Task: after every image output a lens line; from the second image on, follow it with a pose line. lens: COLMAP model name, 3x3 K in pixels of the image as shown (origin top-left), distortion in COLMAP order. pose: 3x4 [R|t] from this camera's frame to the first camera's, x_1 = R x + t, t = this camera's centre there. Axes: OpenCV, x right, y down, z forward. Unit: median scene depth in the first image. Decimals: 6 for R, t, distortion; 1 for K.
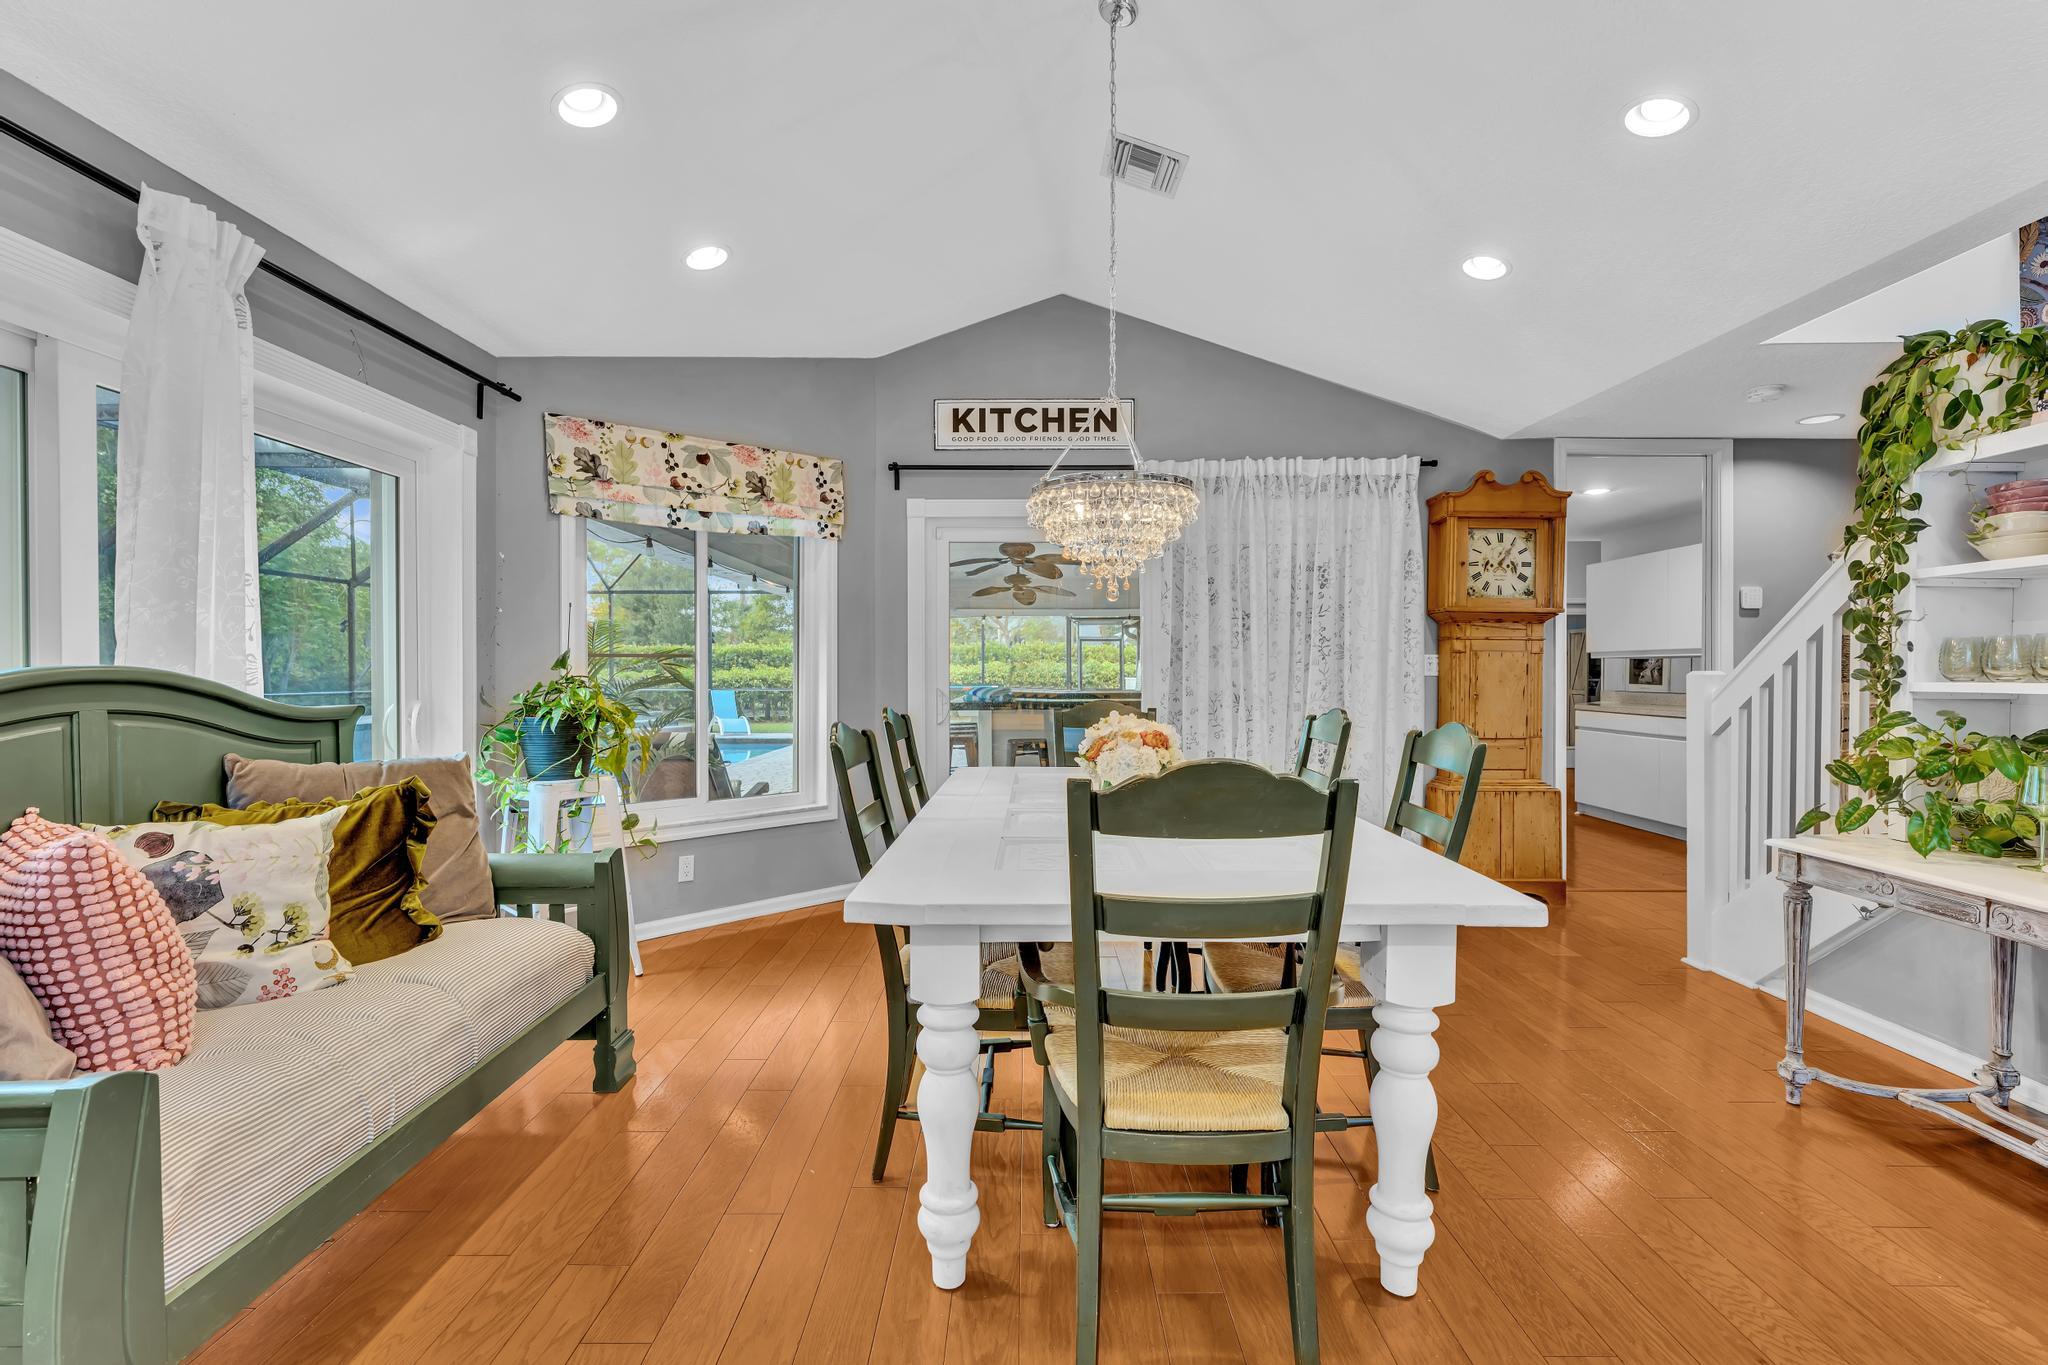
lens RADIAL K [[924.8, 0, 1019.8], [0, 924.8, 681.1], [0, 0, 1]] dist [-0.005025, 0.002112]
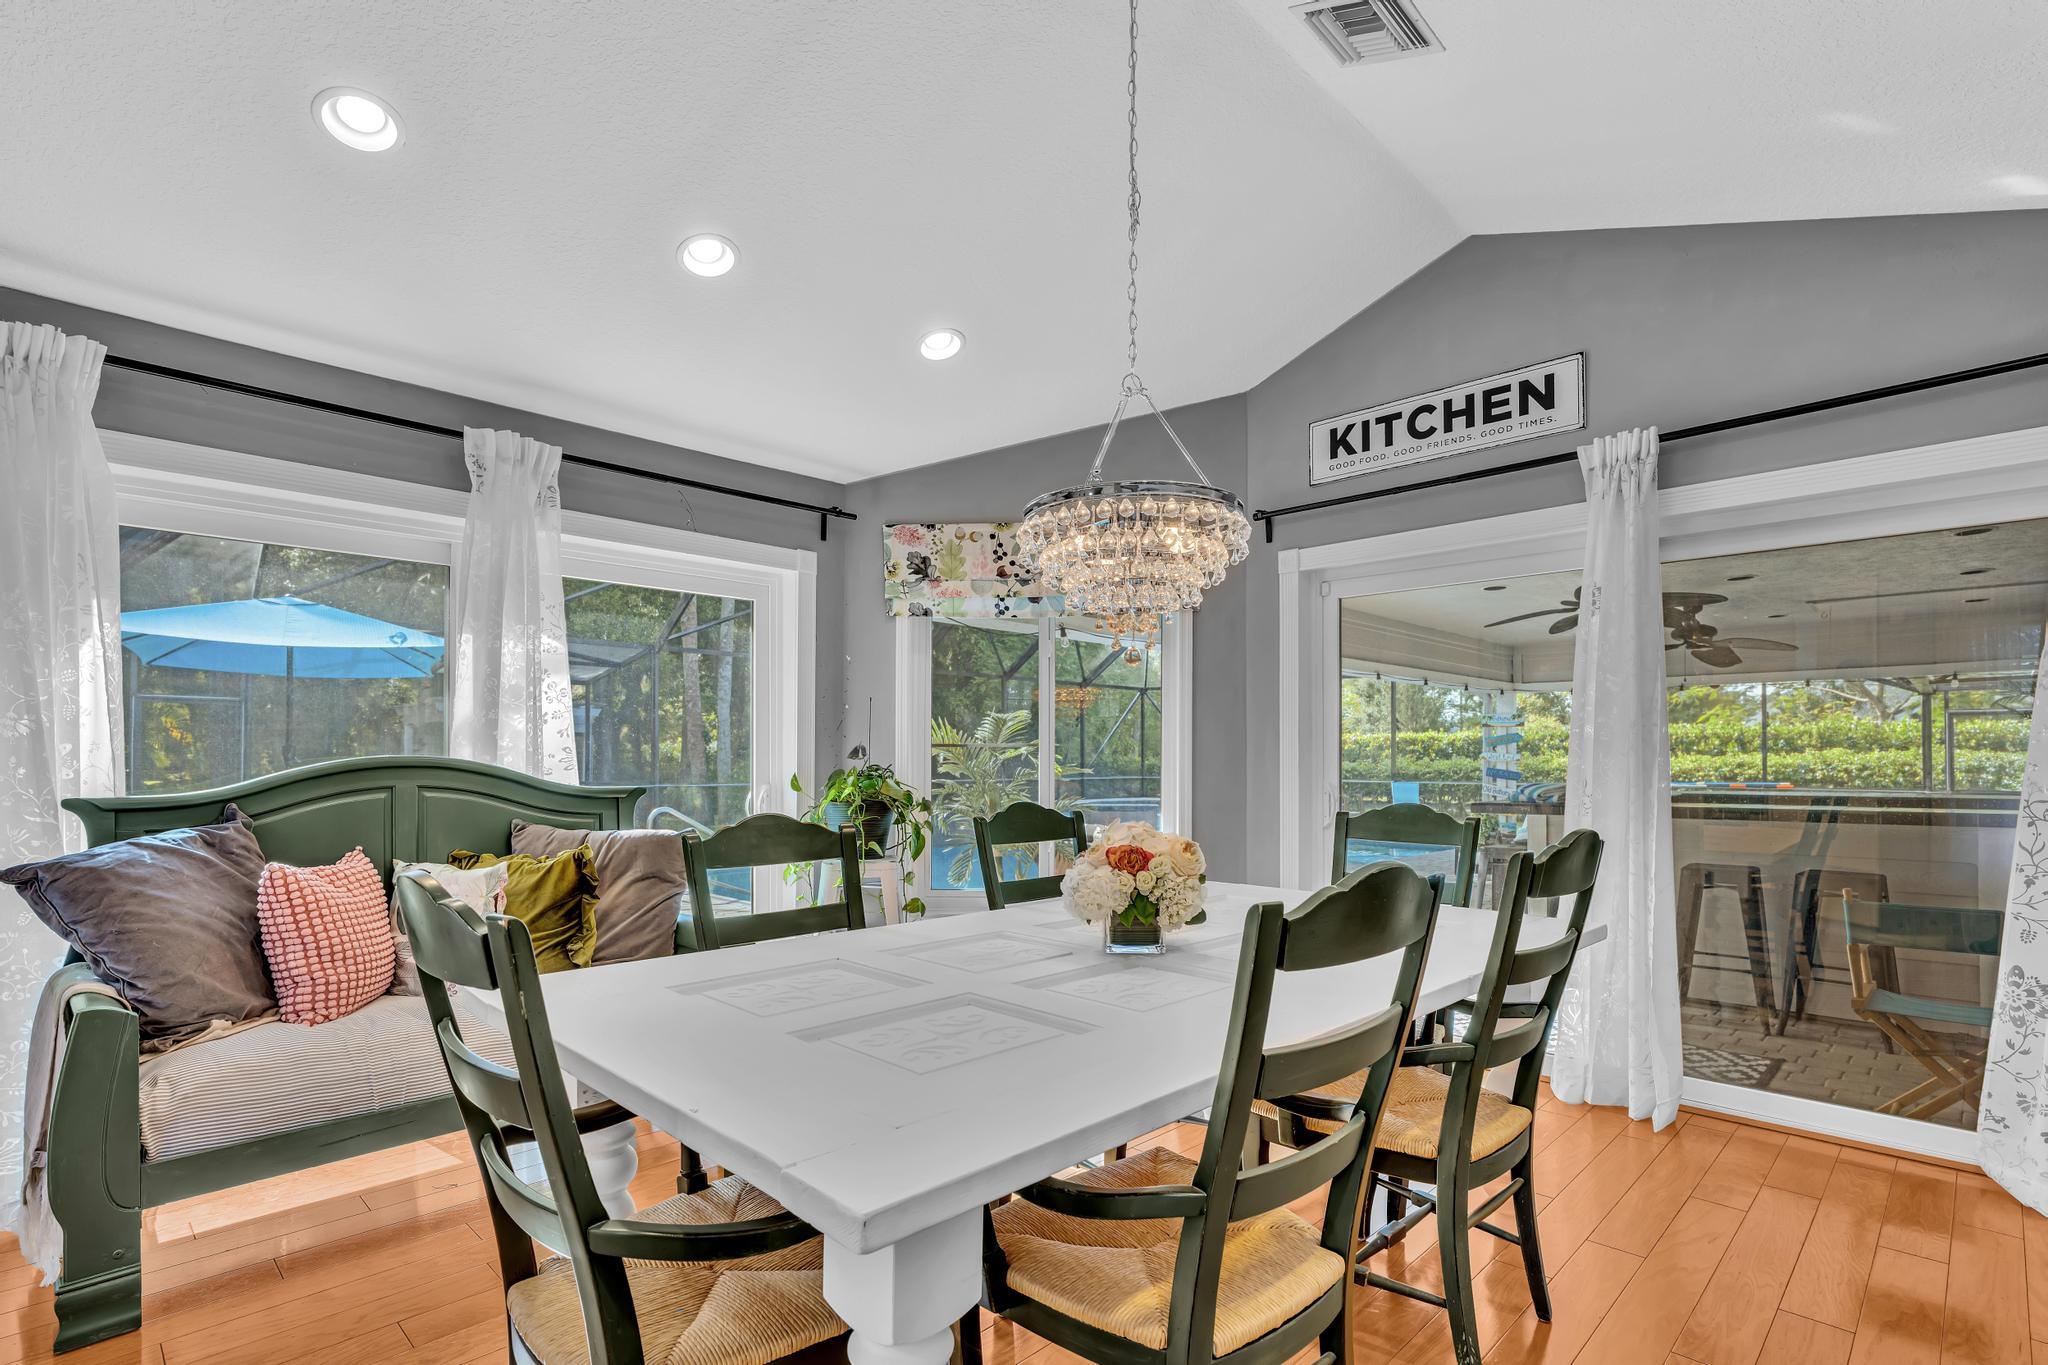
lens RADIAL K [[986.8, 0, 1025.7], [0, 986.8, 760.2], [0, 0, 1]] dist [-0.008899, 0.003193]
pose [[0.718021, -0.000514, -0.696022, 0.378160], [-0.008676, 0.999915, -0.009689, -0.000946], [0.695968, 0.012996, 0.717955, 0.247690]]
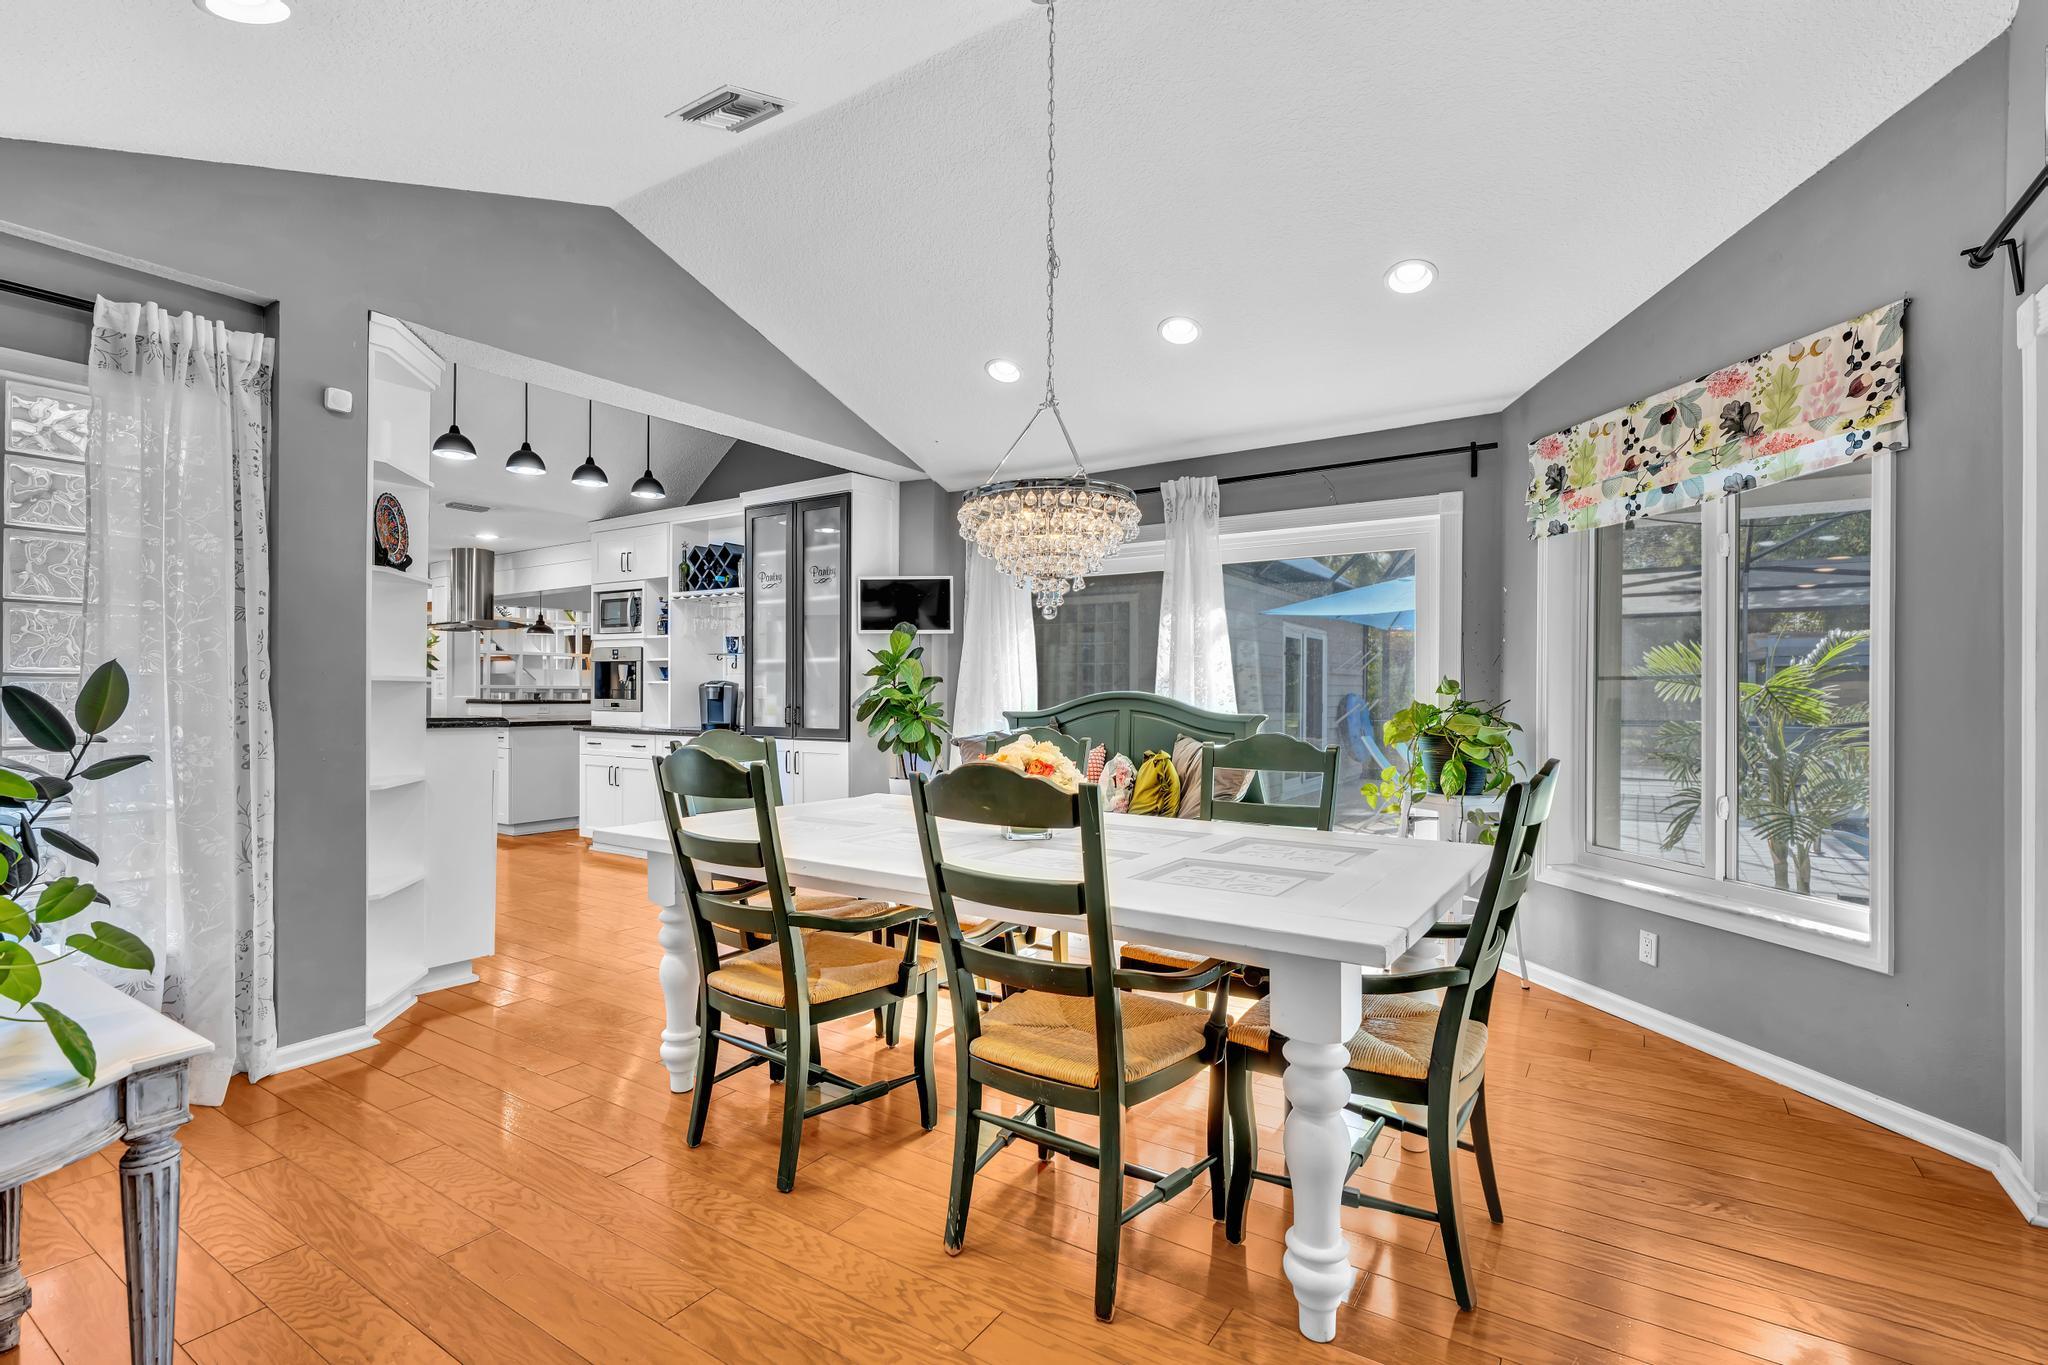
lens RADIAL K [[924.8, 0, 1036.3], [0, 924.8, 691.0], [0, 0, 1]] dist [-0.005025, 0.002112]
pose [[-0.532416, -0.003351, -0.846476, 0.573828], [-0.012939, 0.999908, 0.004179, -0.011781], [0.846384, 0.013178, -0.532411, 0.966919]]
